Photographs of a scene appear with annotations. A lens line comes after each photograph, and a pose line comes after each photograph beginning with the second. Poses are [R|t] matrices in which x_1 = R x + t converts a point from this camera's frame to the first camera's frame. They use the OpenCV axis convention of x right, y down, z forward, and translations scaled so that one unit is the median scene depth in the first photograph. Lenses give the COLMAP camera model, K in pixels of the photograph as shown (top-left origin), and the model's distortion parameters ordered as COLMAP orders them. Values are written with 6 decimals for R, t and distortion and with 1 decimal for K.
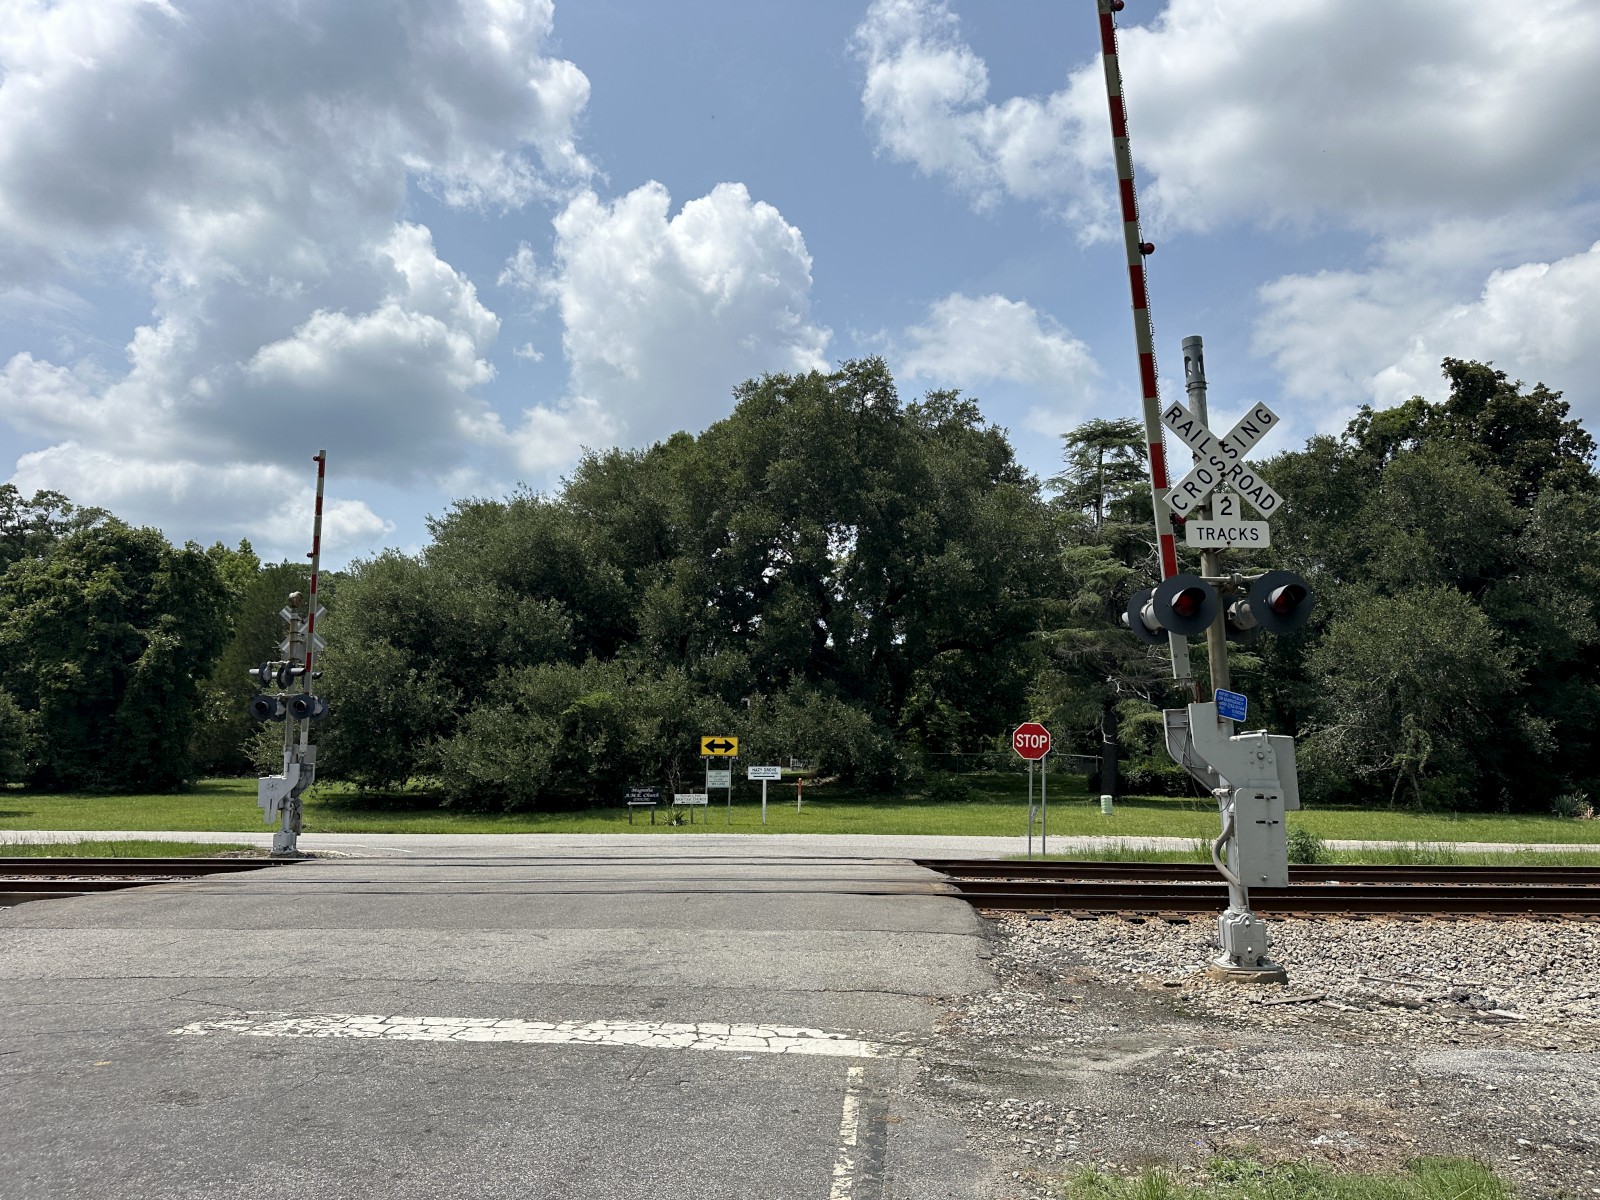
lens RADIAL K [[1119.9, 0, 801.3], [0, 1119.9, 605.3], [0, 0, 1]] dist [0.073990, -0.067653]
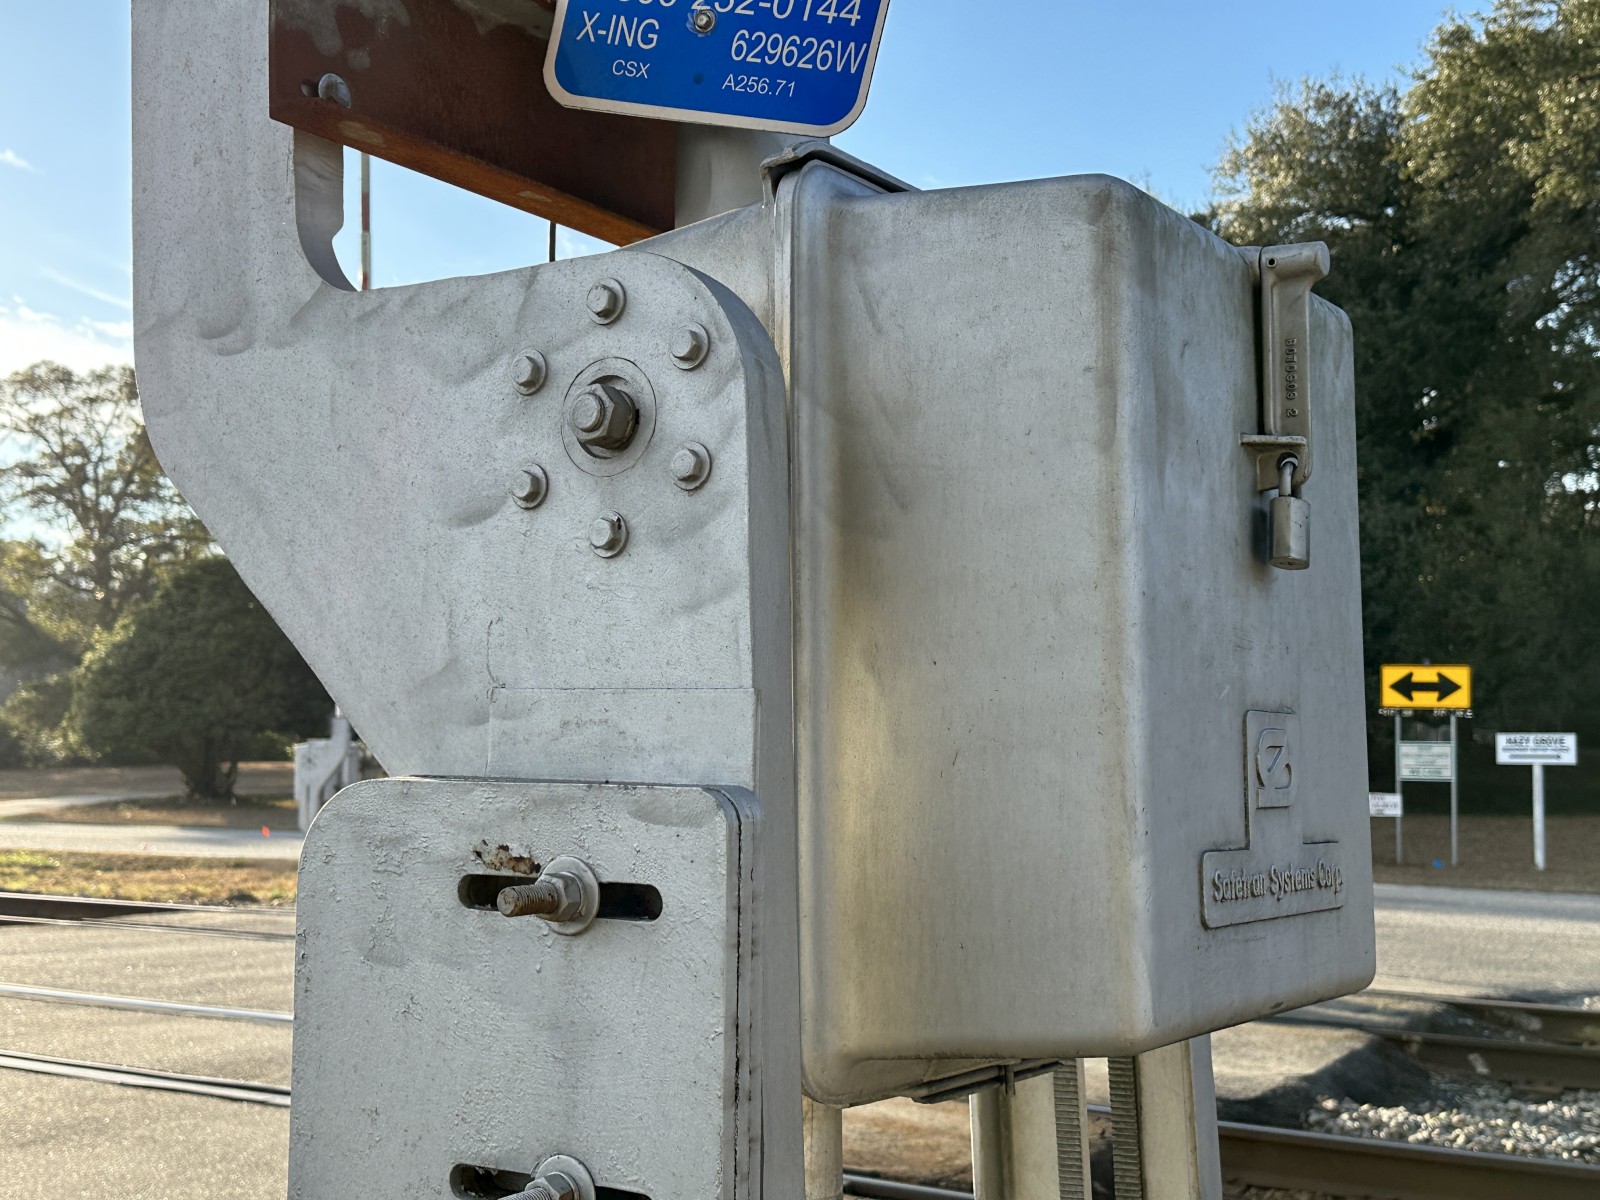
lens RADIAL K [[1967.1, 0, 789.0], [0, 1967.1, 584.9], [0, 0, 1]] dist [0.117632, 0.000000]
pose [[0.852477, -0.041165, -0.521141, 0.122690], [0.074473, 0.996290, 0.043126, 0.034775], [0.517432, -0.075575, 0.852380, 0.217033]]
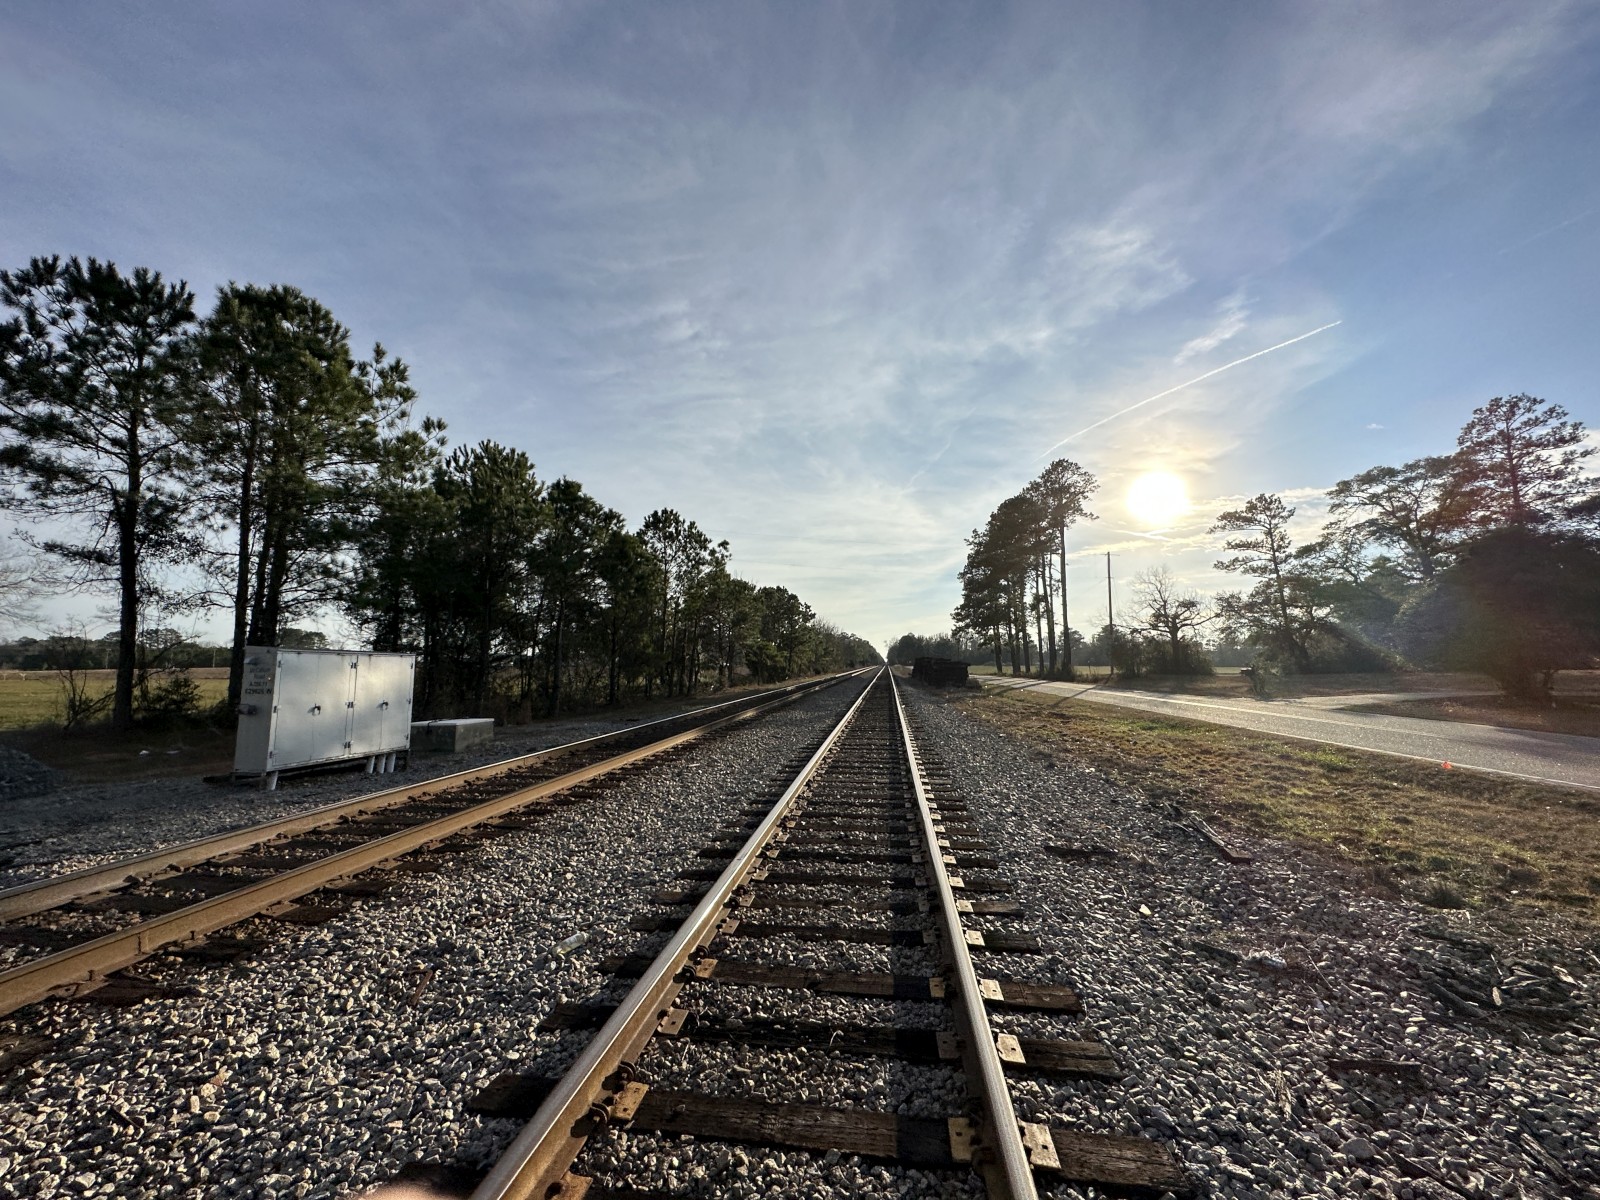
lens RADIAL K [[639.0, 0, 800.0], [0, 639.0, 600.9], [0, 0, 1]] dist [-0.006373, 0.001521]
pose [[-0.110797, -0.098182, -0.988981, -0.213352], [0.154414, 0.981323, -0.114721, 0.074857], [0.981774, -0.165423, -0.093568, 0.523100]]
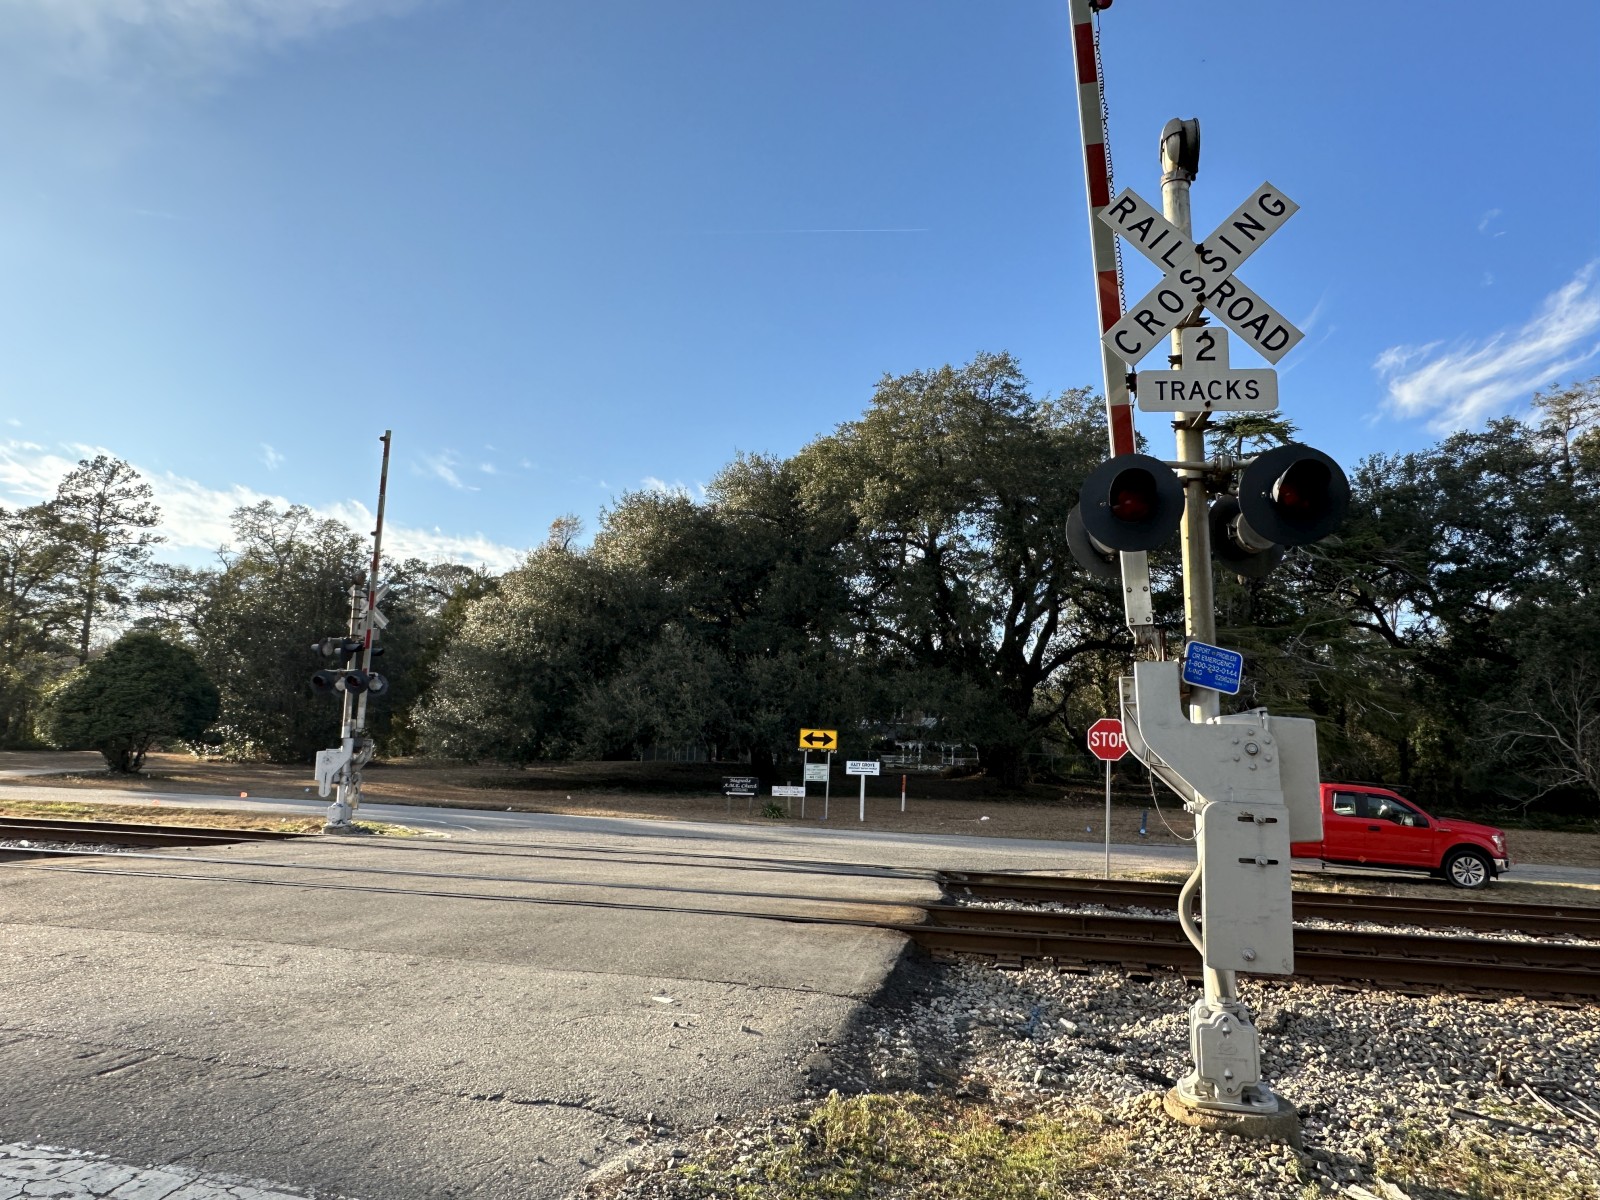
lens RADIAL K [[1034.4, 0, 793.0], [0, 1034.4, 597.4], [0, 0, 1]] dist [-0.002231, 0.002576]
pose [[0.984368, 0.004948, -0.176055, 0.064902], [-0.007733, 0.999856, -0.015136, 0.015516], [0.175955, 0.016260, 0.984264, 0.103221]]
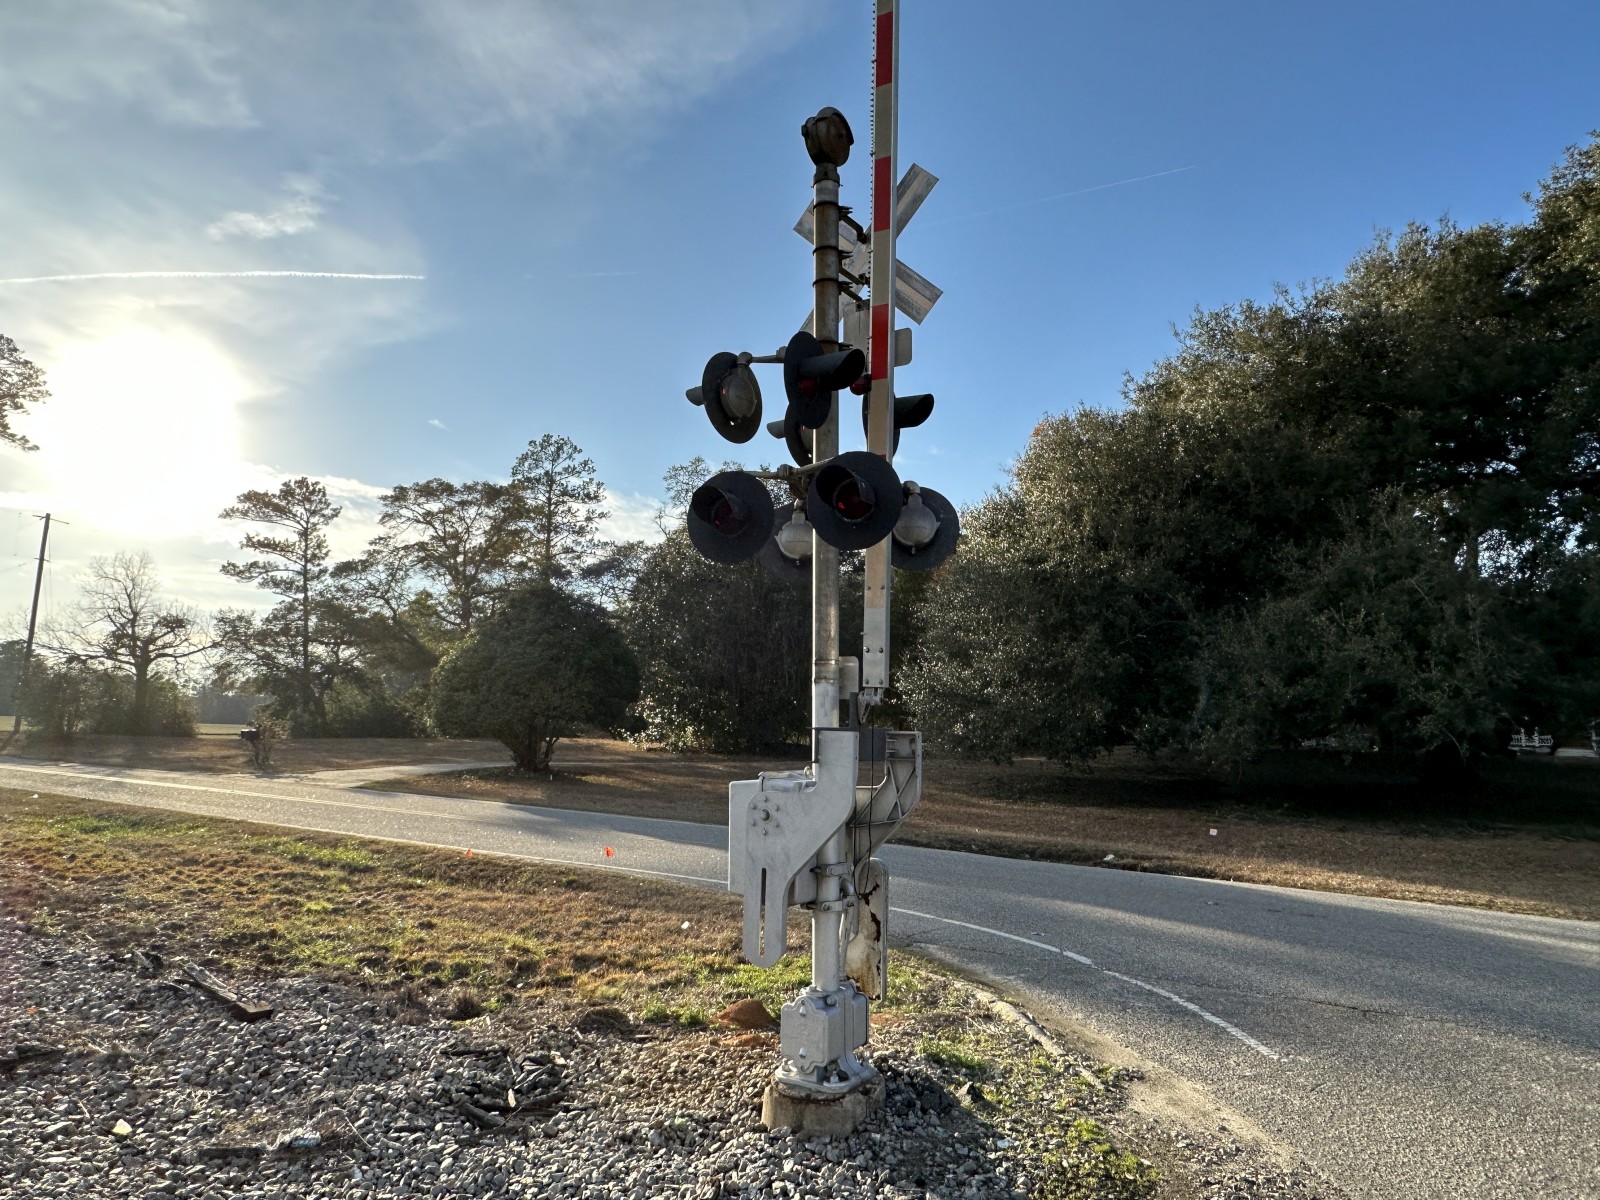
lens RADIAL K [[1034.4, 0, 793.0], [0, 1034.4, 603.7], [0, 0, 1]] dist [-0.002231, 0.002576]
pose [[0.835557, -0.043788, -0.547657, -0.206901], [0.053866, 0.998545, 0.002345, 0.069159], [0.546757, -0.031459, 0.836700, 0.506751]]
